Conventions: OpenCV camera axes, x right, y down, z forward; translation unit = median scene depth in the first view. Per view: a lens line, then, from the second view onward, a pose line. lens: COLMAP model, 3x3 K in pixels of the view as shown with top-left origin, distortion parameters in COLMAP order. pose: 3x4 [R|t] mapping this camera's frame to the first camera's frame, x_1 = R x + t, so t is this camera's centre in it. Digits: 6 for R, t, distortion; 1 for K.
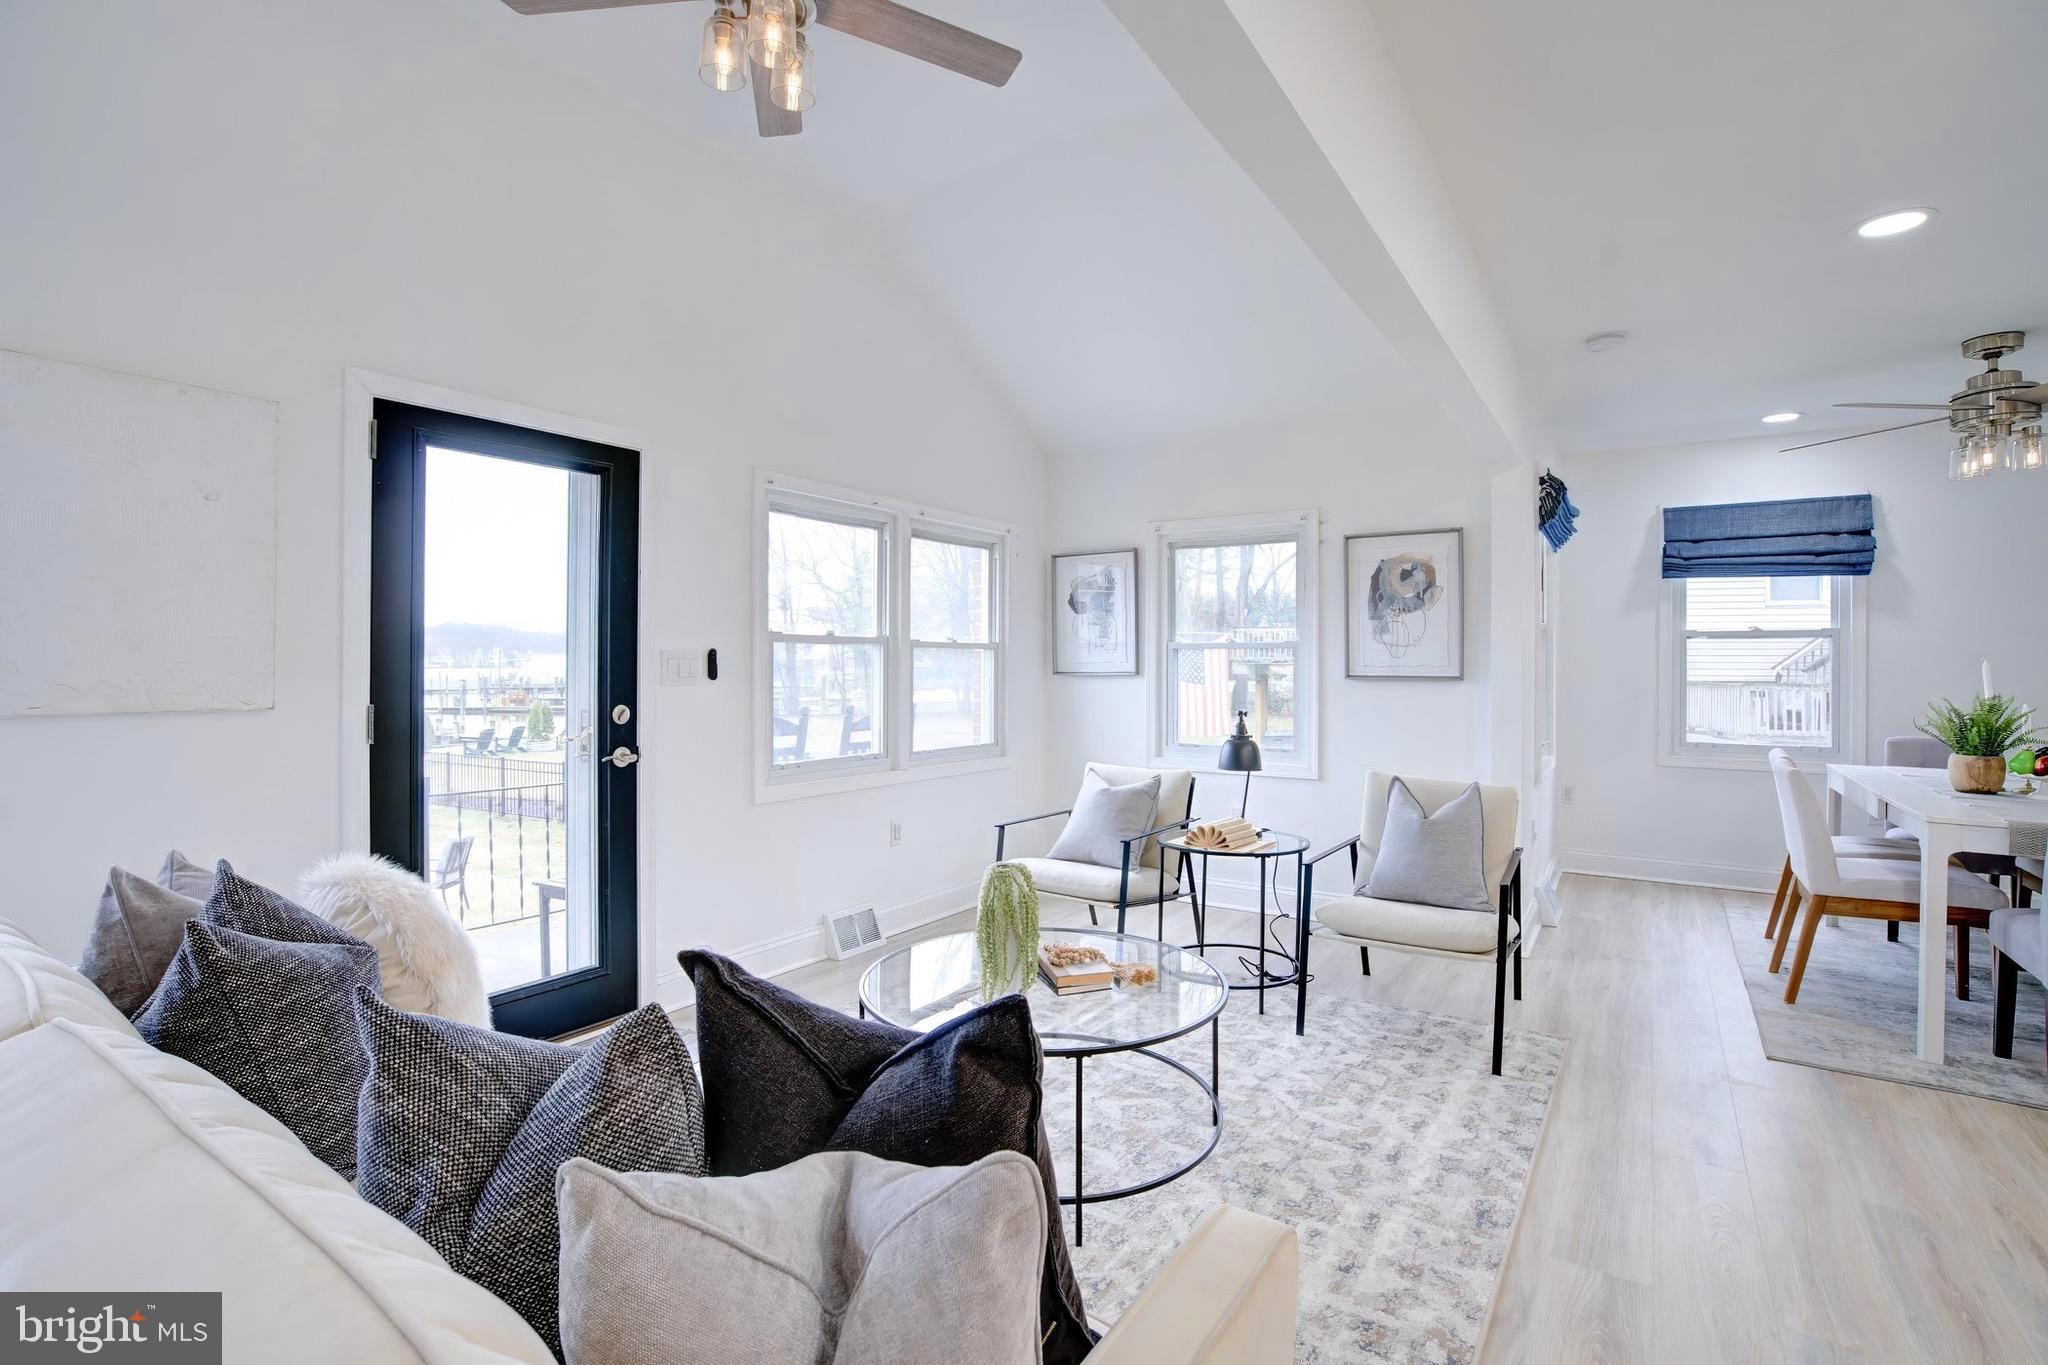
lens RADIAL K [[947.4, 0, 1024.4], [0, 947.4, 665.1], [0, 0, 1]] dist [-0.049631, 0.017021]
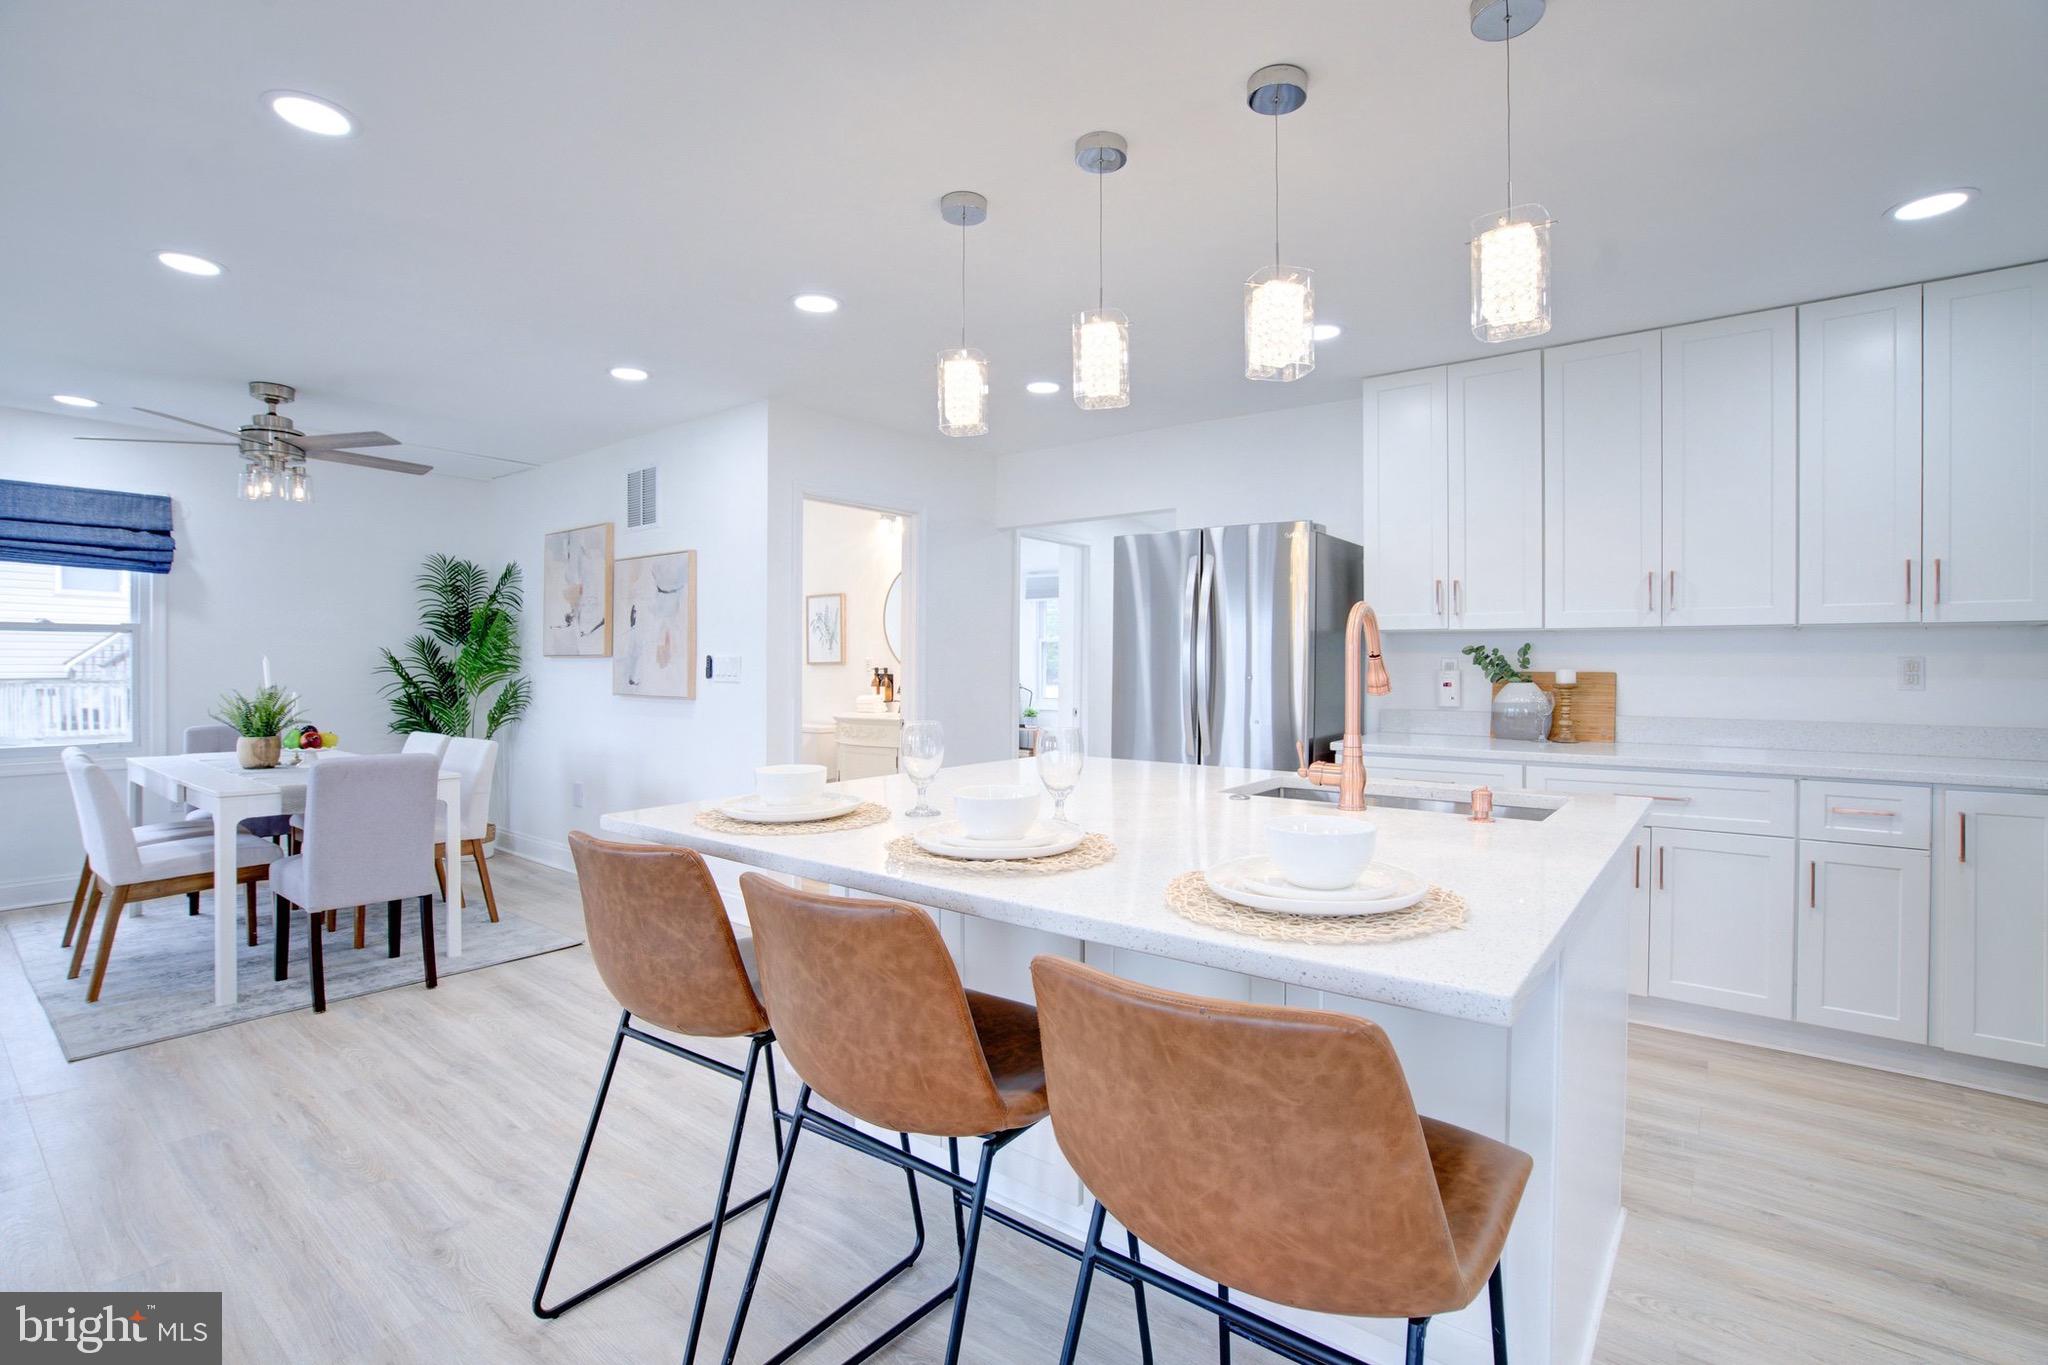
lens RADIAL K [[947.4, 0, 1024.4], [0, 947.4, 665.1], [0, 0, 1]] dist [-0.049631, 0.017021]
pose [[0.080163, -0.005658, 0.996766, -0.059707], [0.000162, 0.999984, 0.005663, -0.000101], [-0.996782, -0.000293, 0.080162, -0.071584]]
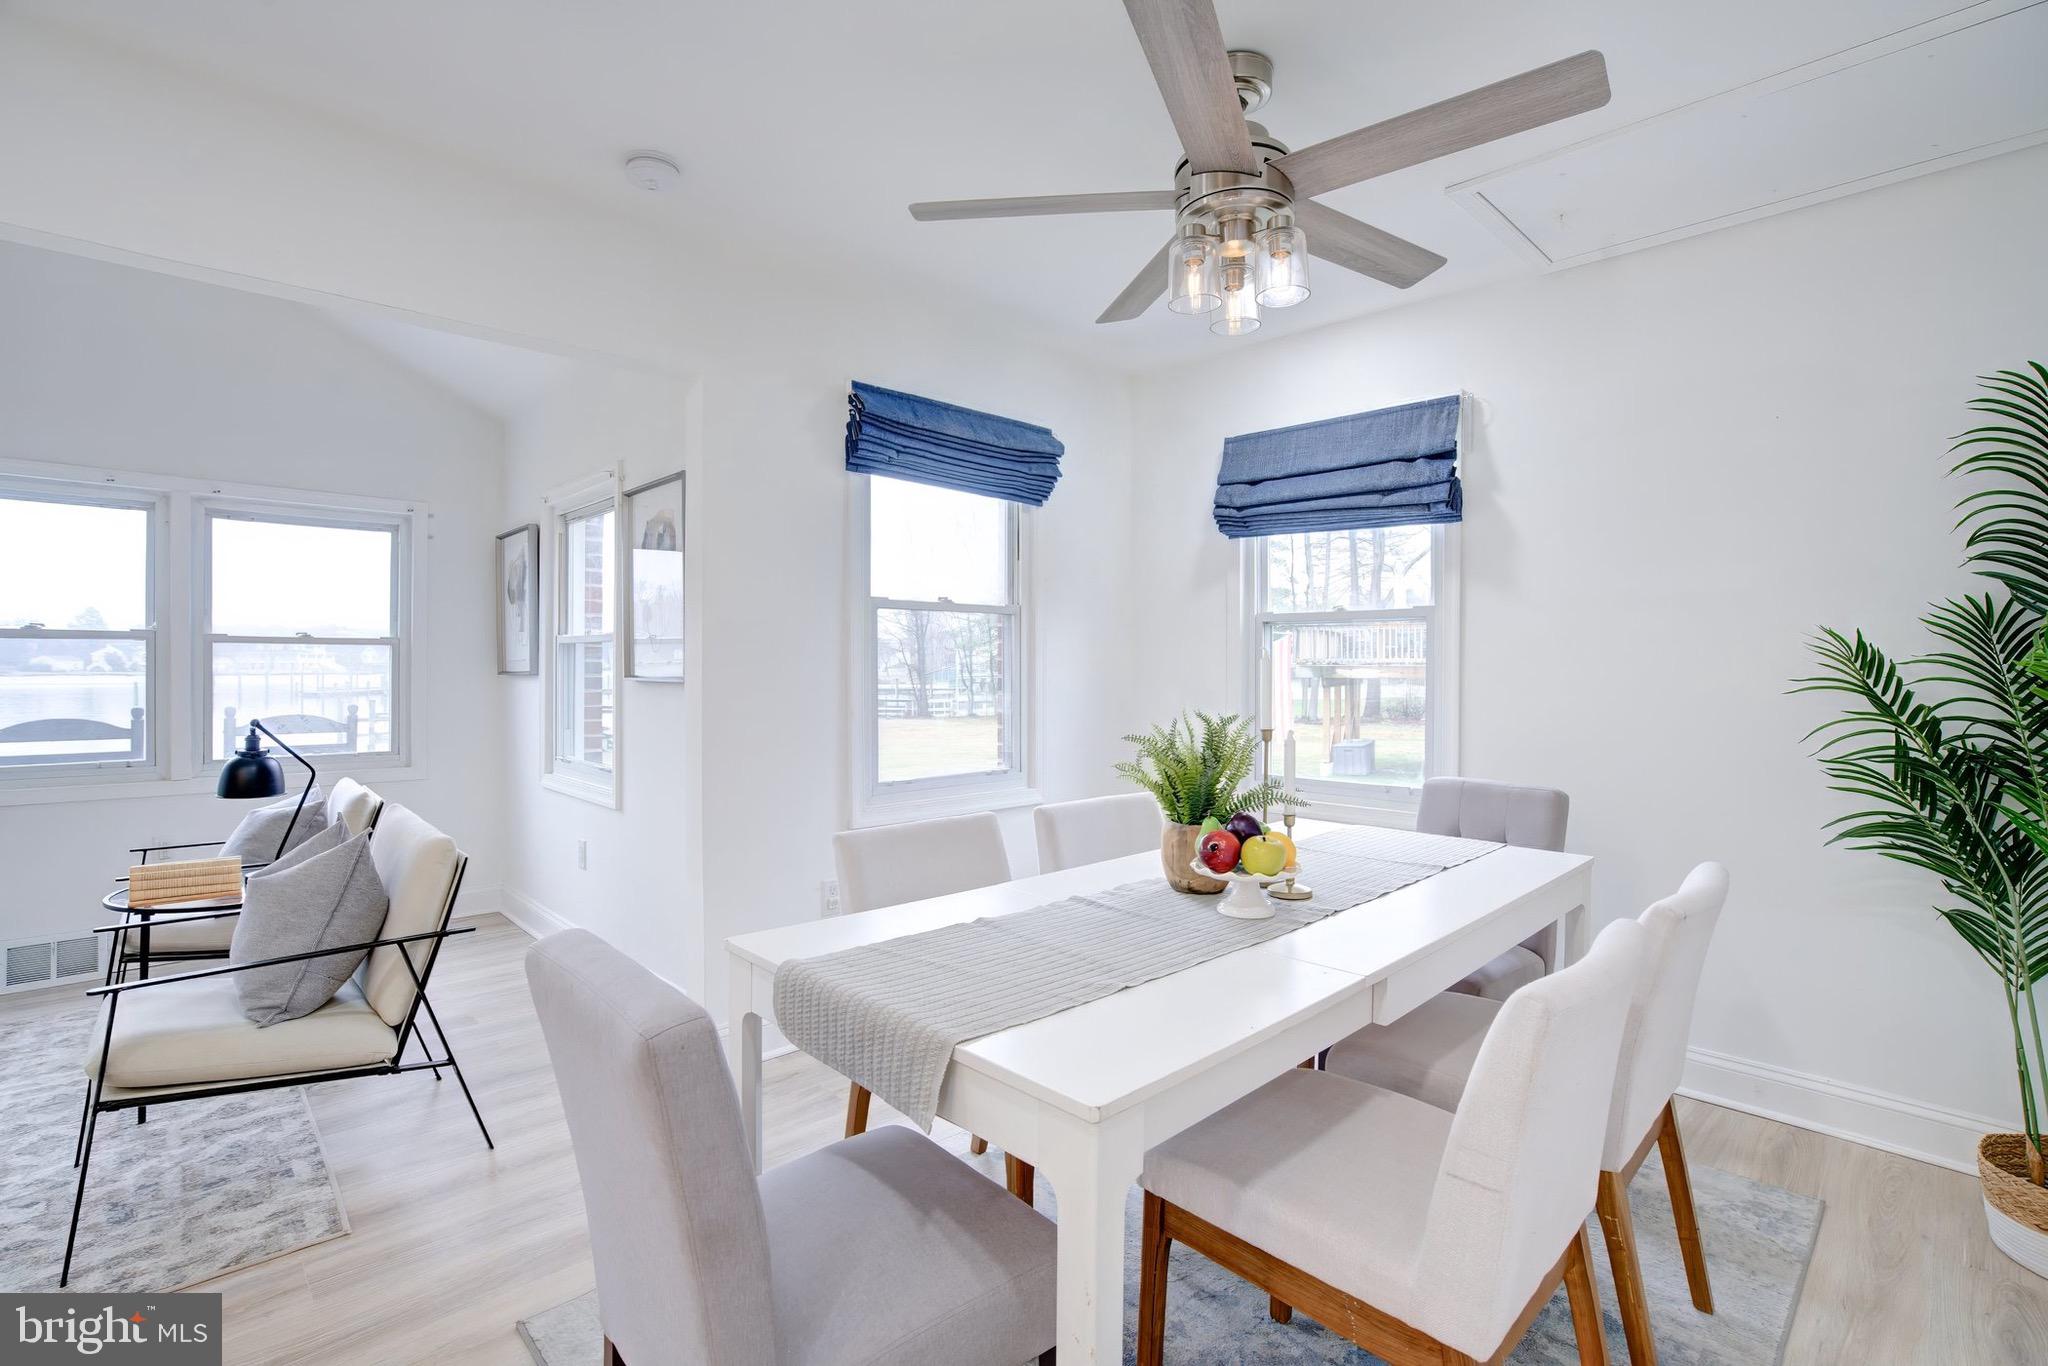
lens RADIAL K [[947.4, 0, 1024.4], [0, 947.4, 665.6], [0, 0, 1]] dist [-0.049631, 0.017021]
pose [[0.977456, 0.001641, -0.211131, 0.971815], [-0.001219, 0.999997, 0.002131, 0.001204], [0.211134, -0.001826, 0.977455, 0.382305]]
